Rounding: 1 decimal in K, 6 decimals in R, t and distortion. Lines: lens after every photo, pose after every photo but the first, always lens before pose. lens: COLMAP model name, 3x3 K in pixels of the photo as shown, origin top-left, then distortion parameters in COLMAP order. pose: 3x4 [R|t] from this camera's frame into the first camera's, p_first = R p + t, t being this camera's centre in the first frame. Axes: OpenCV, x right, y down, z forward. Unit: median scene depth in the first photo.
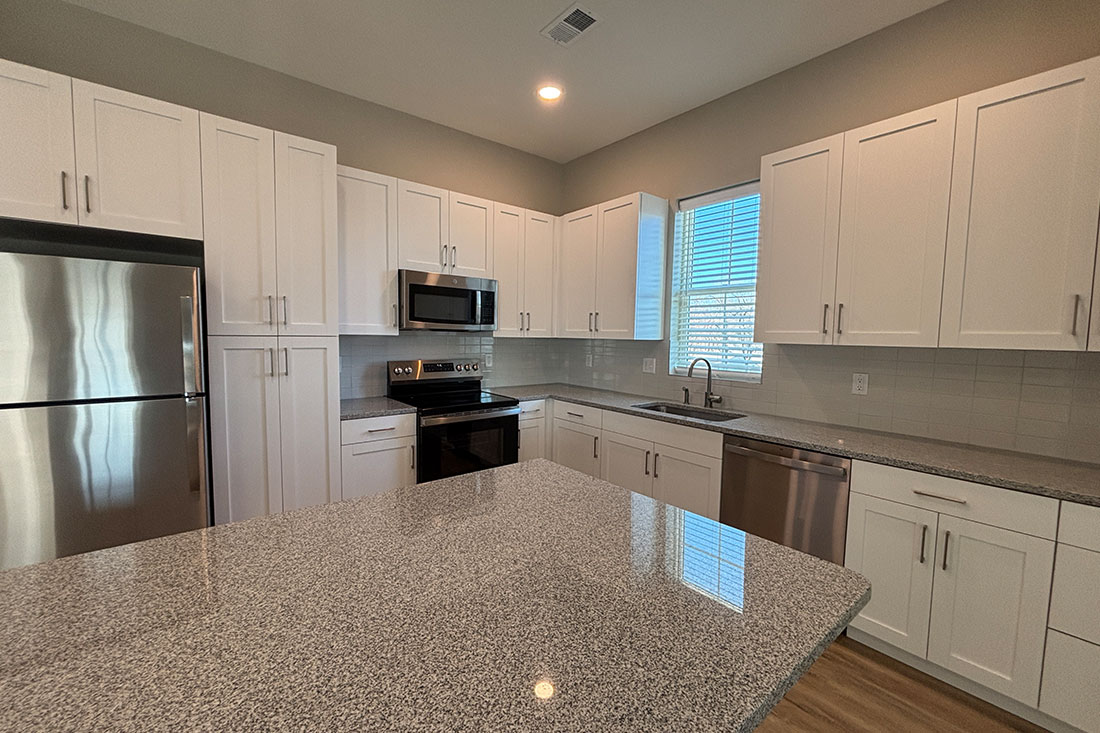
lens RADIAL K [[440.4, 0, 550.0], [0, 440.4, 366.5], [0, 0, 1]] dist [0.000999, -0.000216]
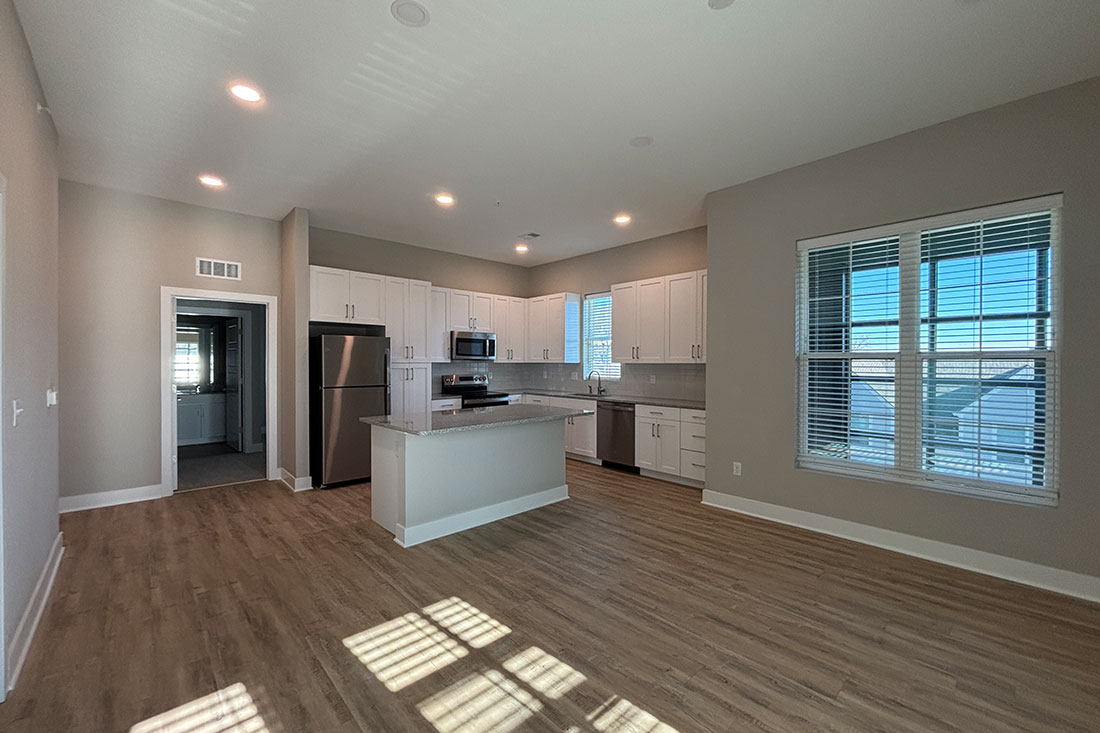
lens RADIAL K [[451.8, 0, 546.1], [0, 451.8, 364.8], [0, 0, 1]] dist [0.009359, 0.000150]
pose [[0.998372, -0.015740, 0.054831, -0.010236], [0.019373, 0.997607, -0.066366, 0.087091], [-0.053655, 0.067320, 0.996288, -1.095796]]
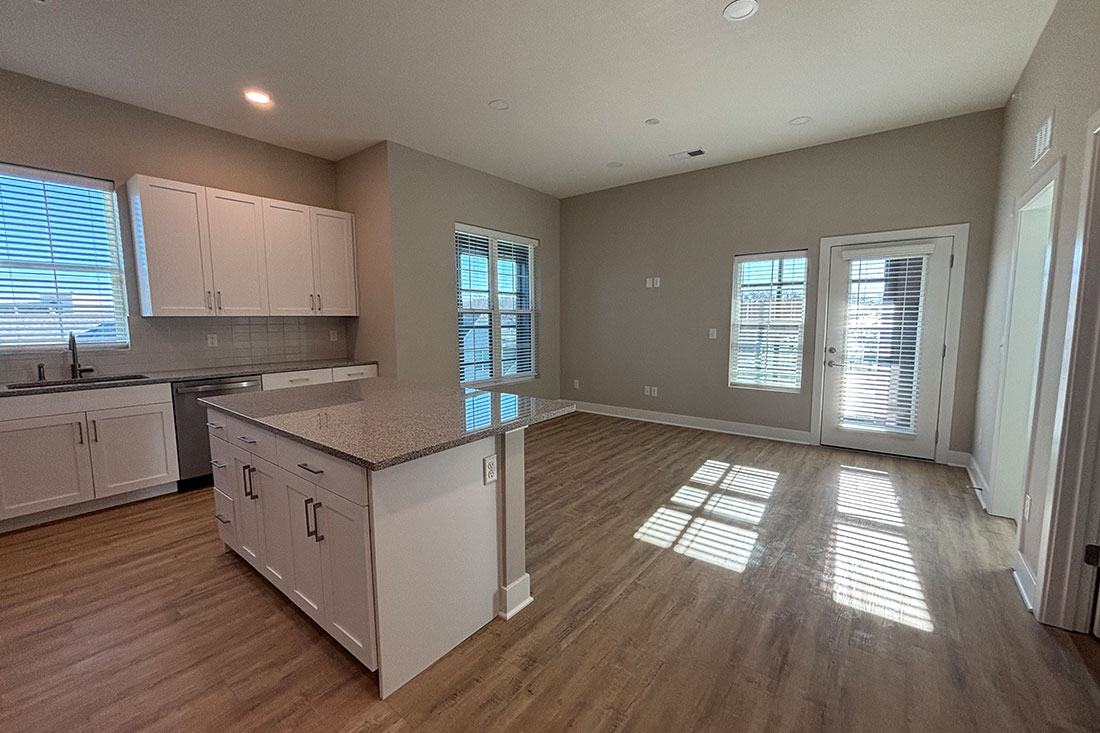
lens RADIAL K [[451.8, 0, 546.1], [0, 451.8, 364.8], [0, 0, 1]] dist [0.009359, 0.000150]
pose [[-0.221407, -0.118508, 0.967954, -0.931907], [0.072634, 0.987827, 0.137555, -0.008924], [-0.972473, 0.100763, -0.210104, 0.117273]]
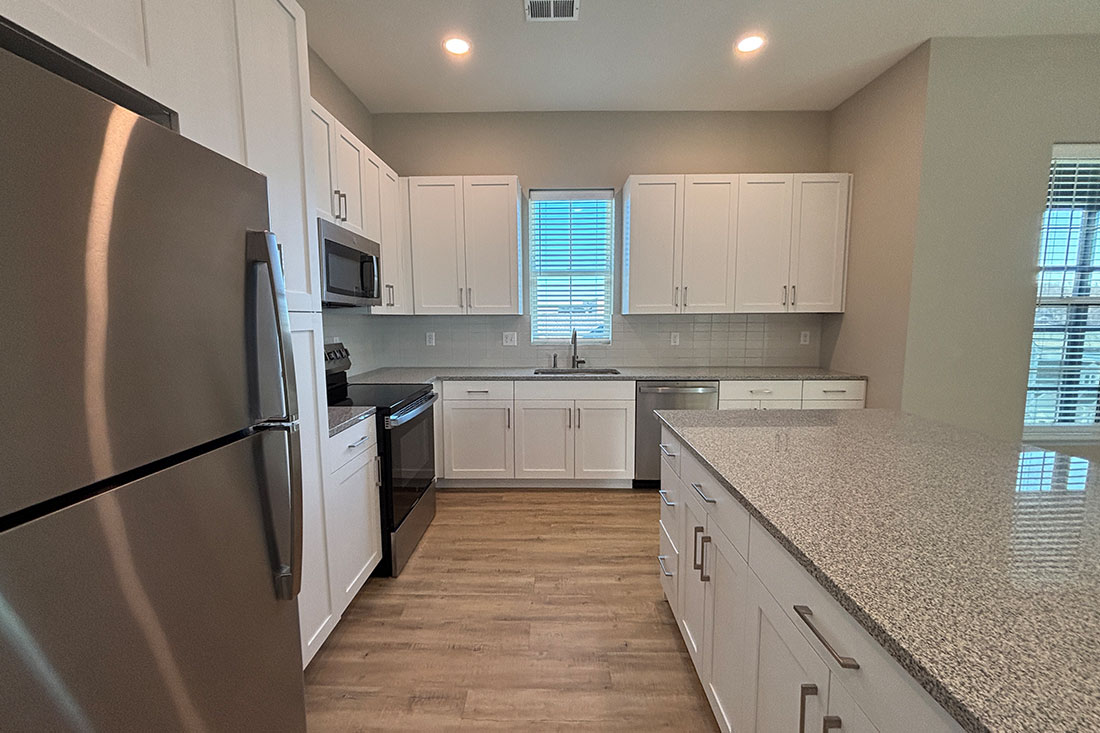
lens RADIAL K [[440.4, 0, 550.0], [0, 440.4, 366.5], [0, 0, 1]] dist [0.000999, -0.000216]
pose [[0.633420, -0.105301, 0.766610, -0.613113], [0.073145, 0.994410, 0.076155, -0.010817], [-0.770344, 0.007835, 0.637581, 0.257232]]
